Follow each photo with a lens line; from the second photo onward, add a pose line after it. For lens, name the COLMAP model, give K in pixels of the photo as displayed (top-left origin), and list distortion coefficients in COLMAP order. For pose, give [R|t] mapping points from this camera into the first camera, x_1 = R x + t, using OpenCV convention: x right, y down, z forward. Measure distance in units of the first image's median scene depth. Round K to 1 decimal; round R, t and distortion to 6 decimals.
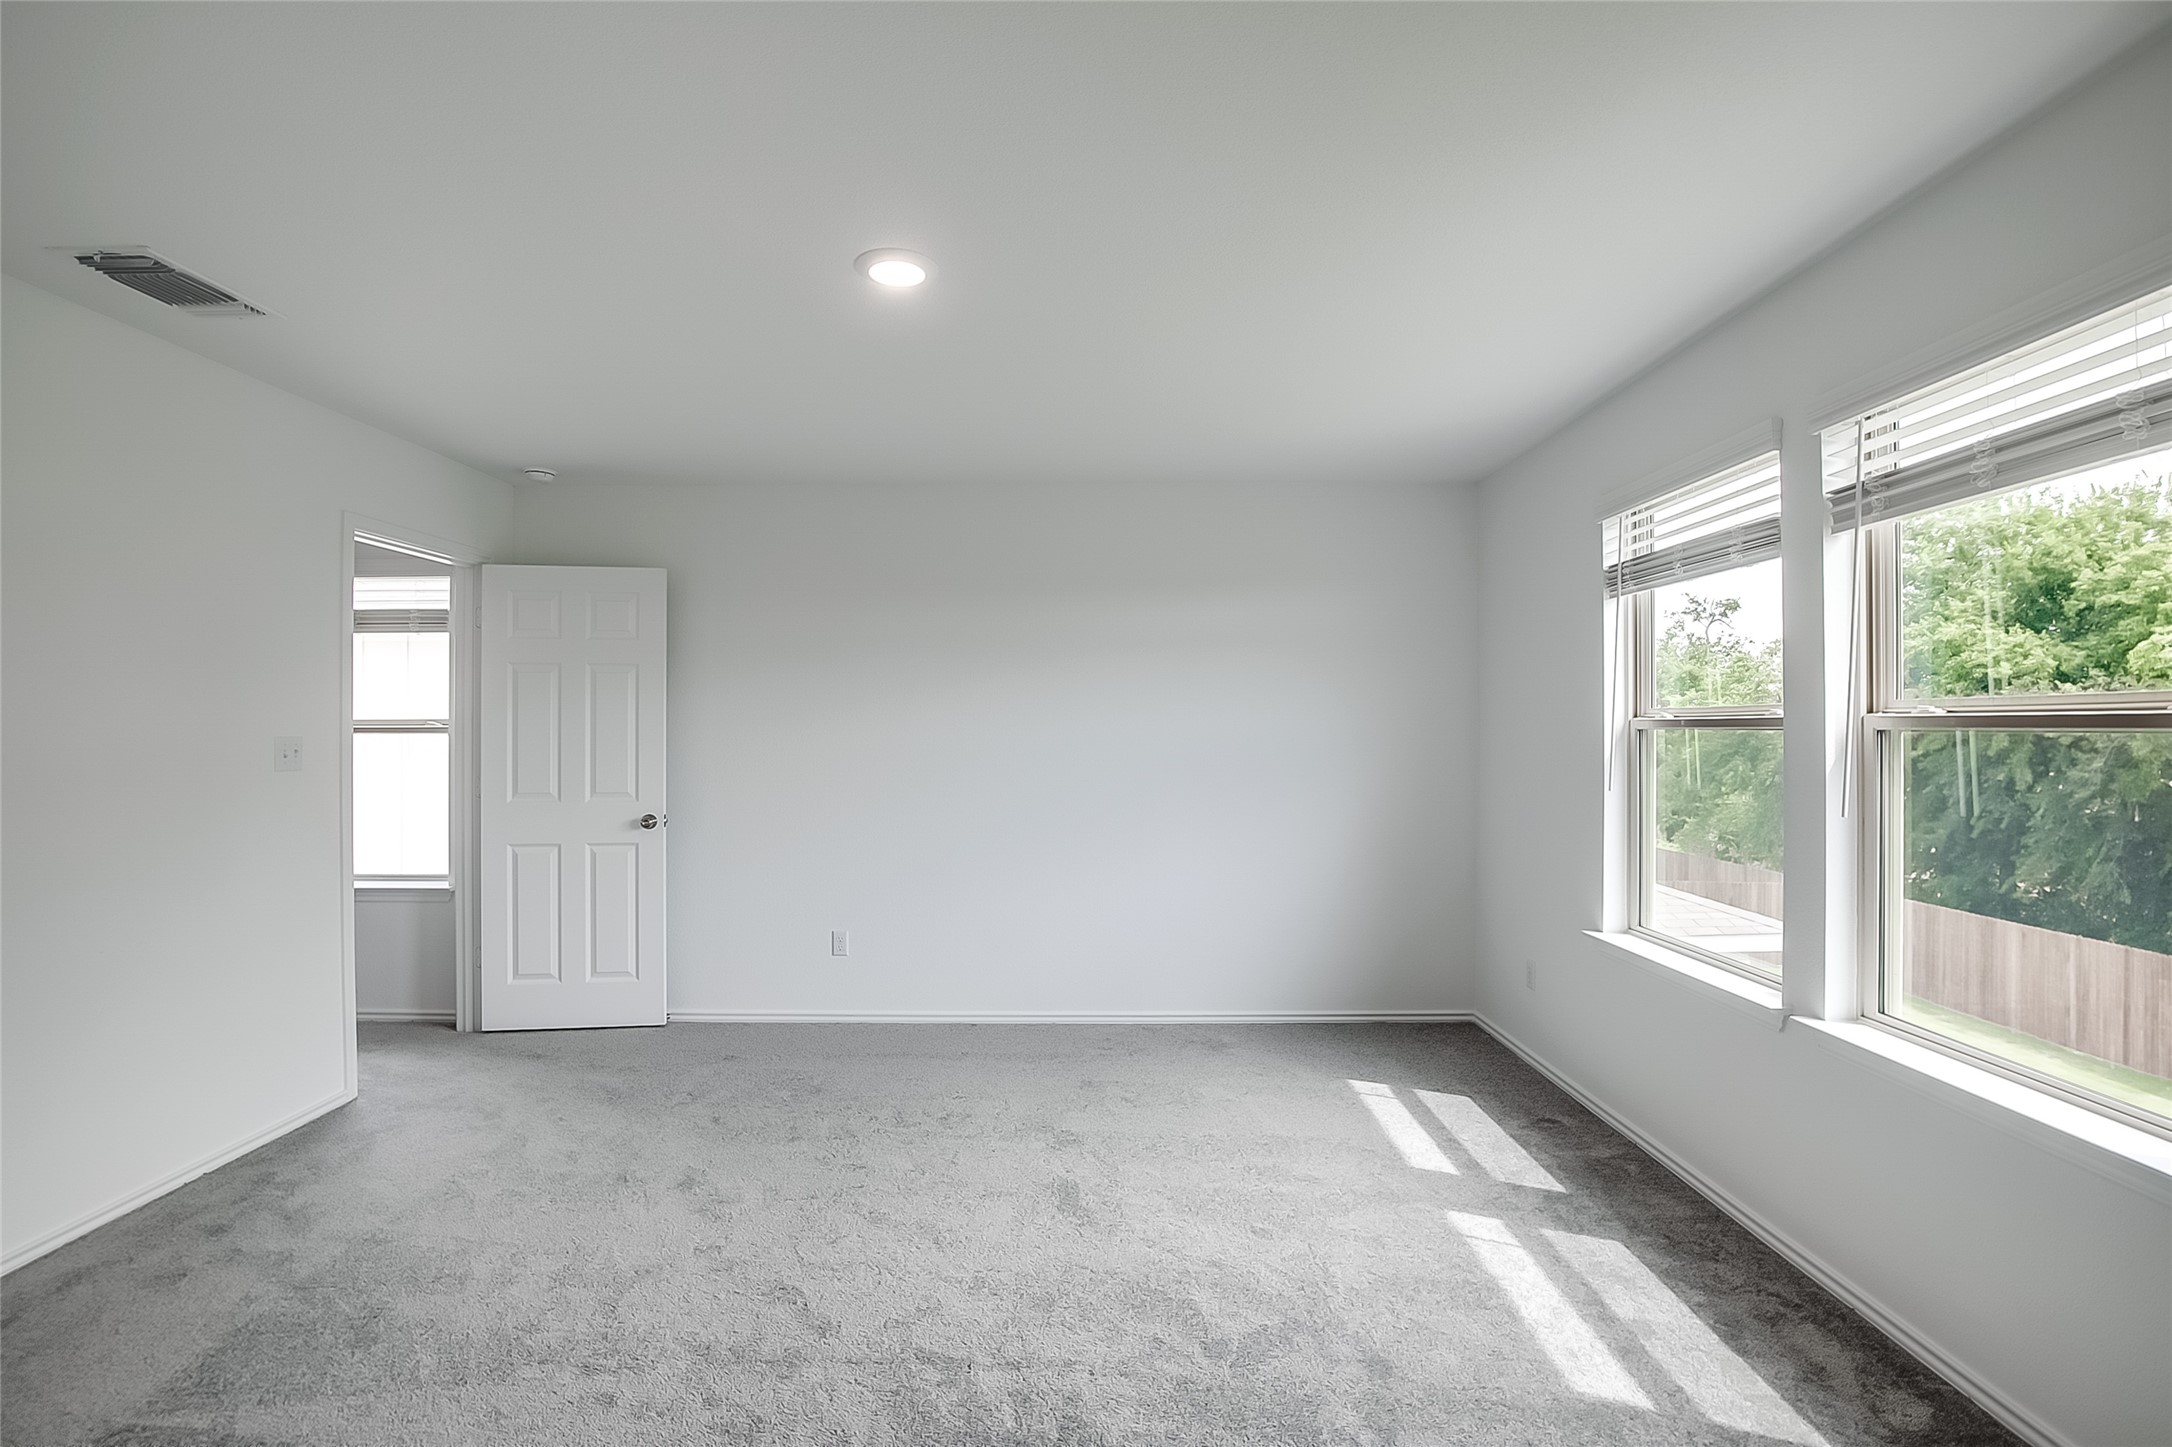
lens RADIAL K [[1002.2, 0, 1087.8], [0, 1002.2, 729.8], [0, 0, 1]] dist [-0.036830, 0.007637]
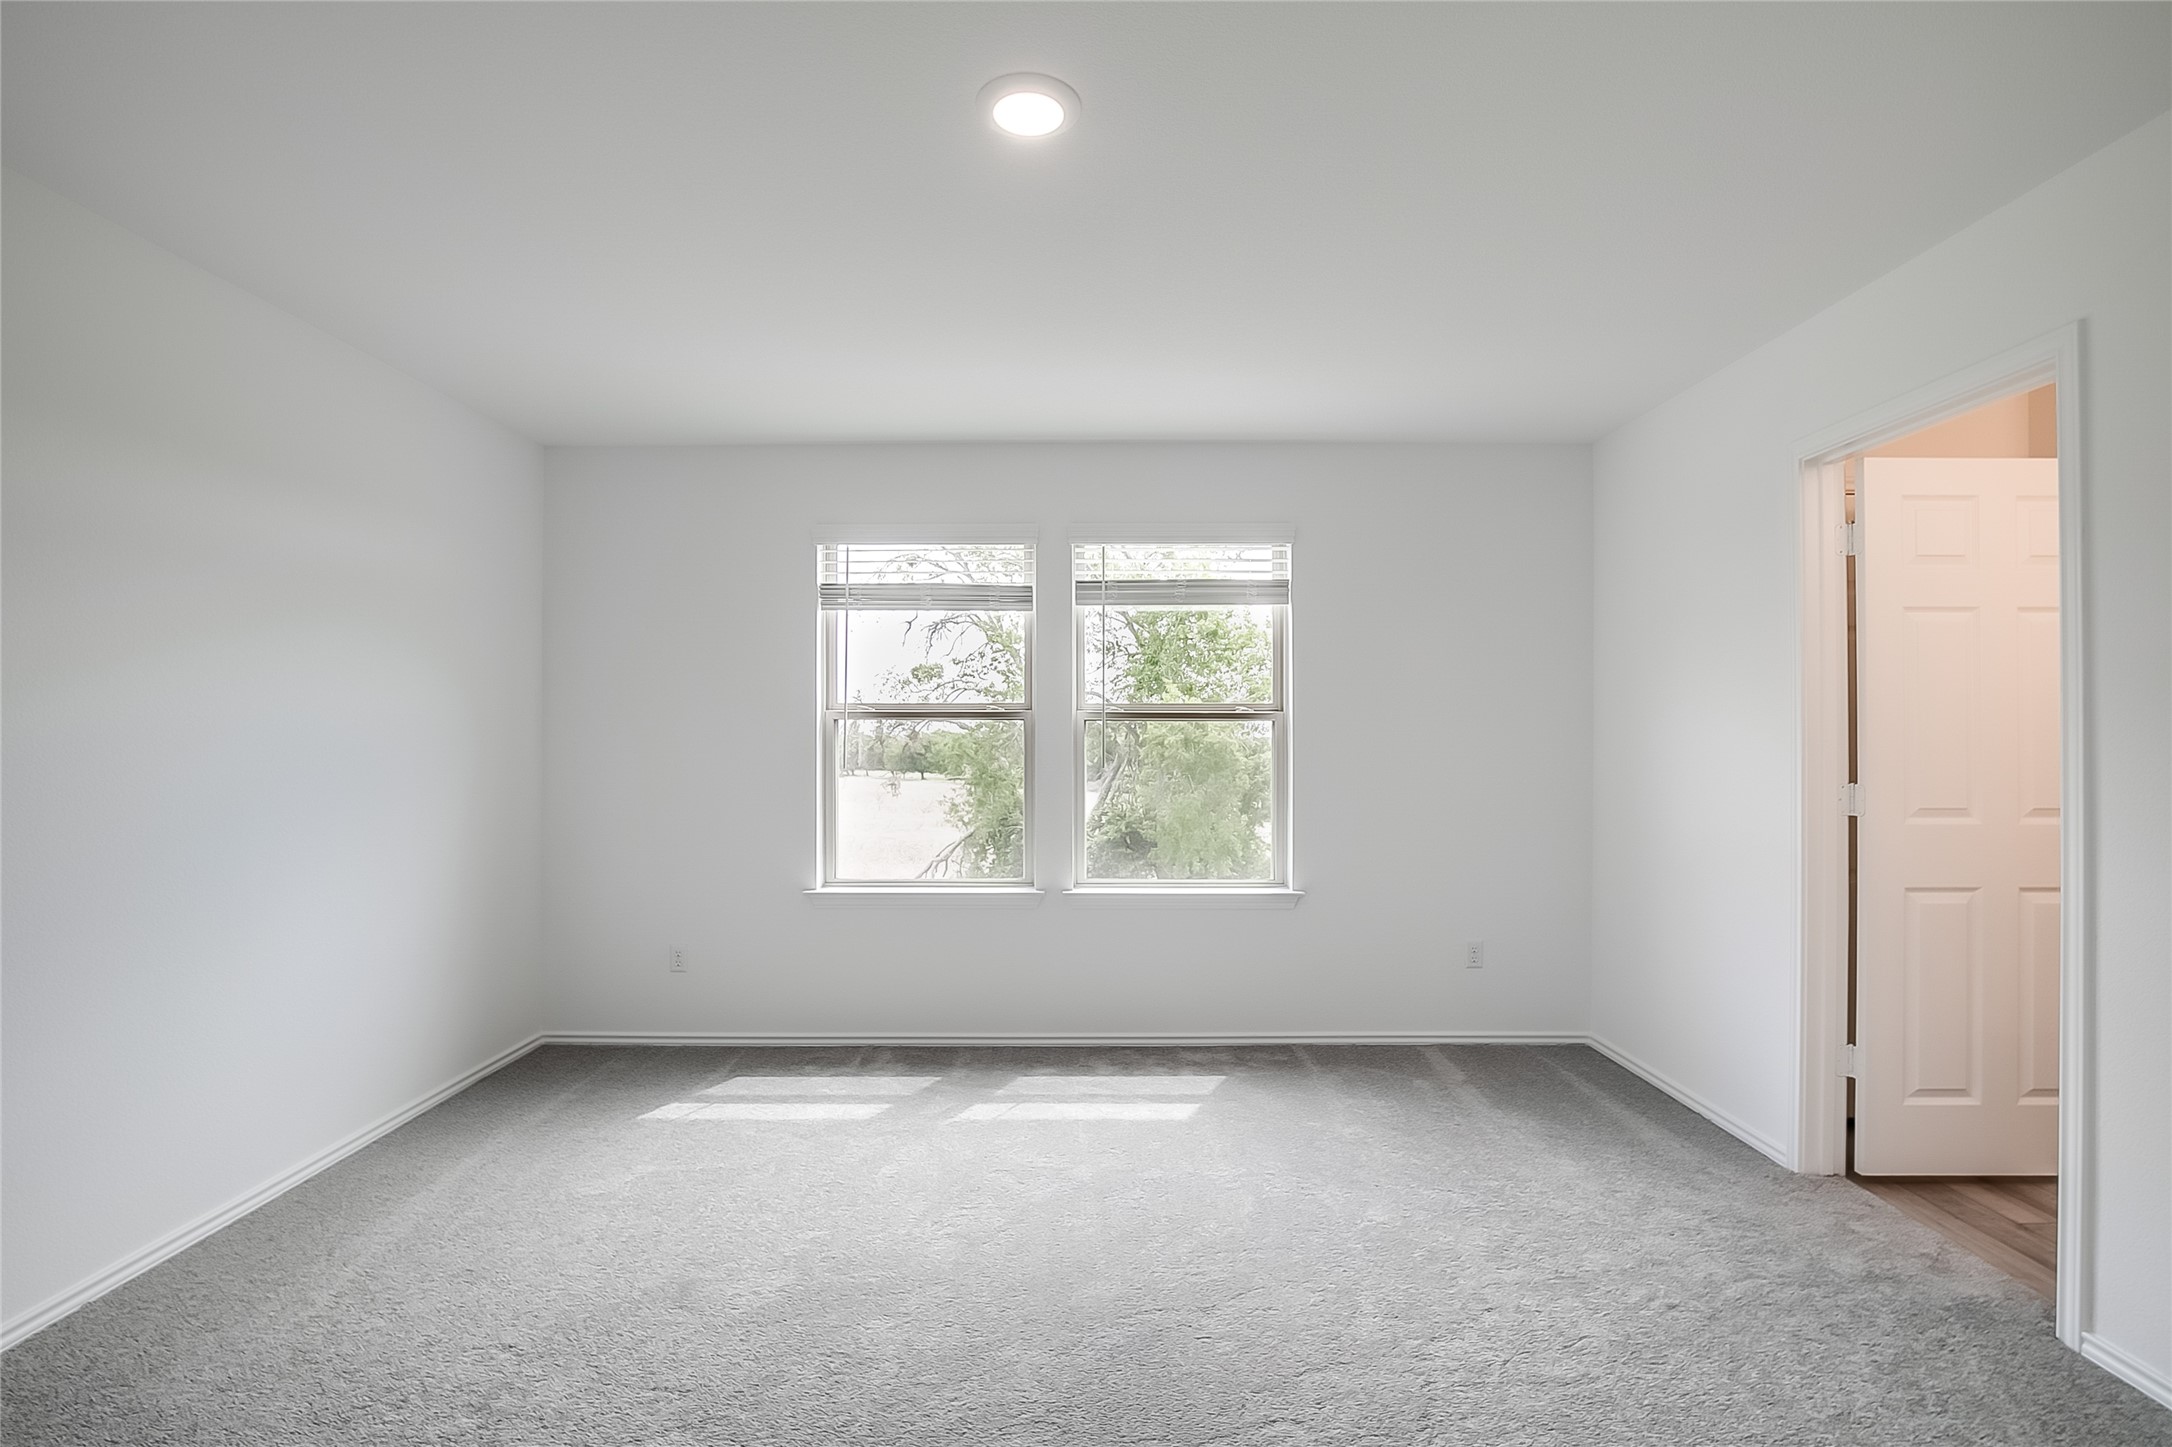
lens RADIAL K [[1002.2, 0, 1087.8], [0, 1002.2, 729.8], [0, 0, 1]] dist [-0.036830, 0.007637]
pose [[0.004568, 0.000320, 0.999990, -0.858283], [0.002039, 0.999998, -0.000330, 0.015735], [-0.999987, 0.002041, 0.004567, 0.844264]]
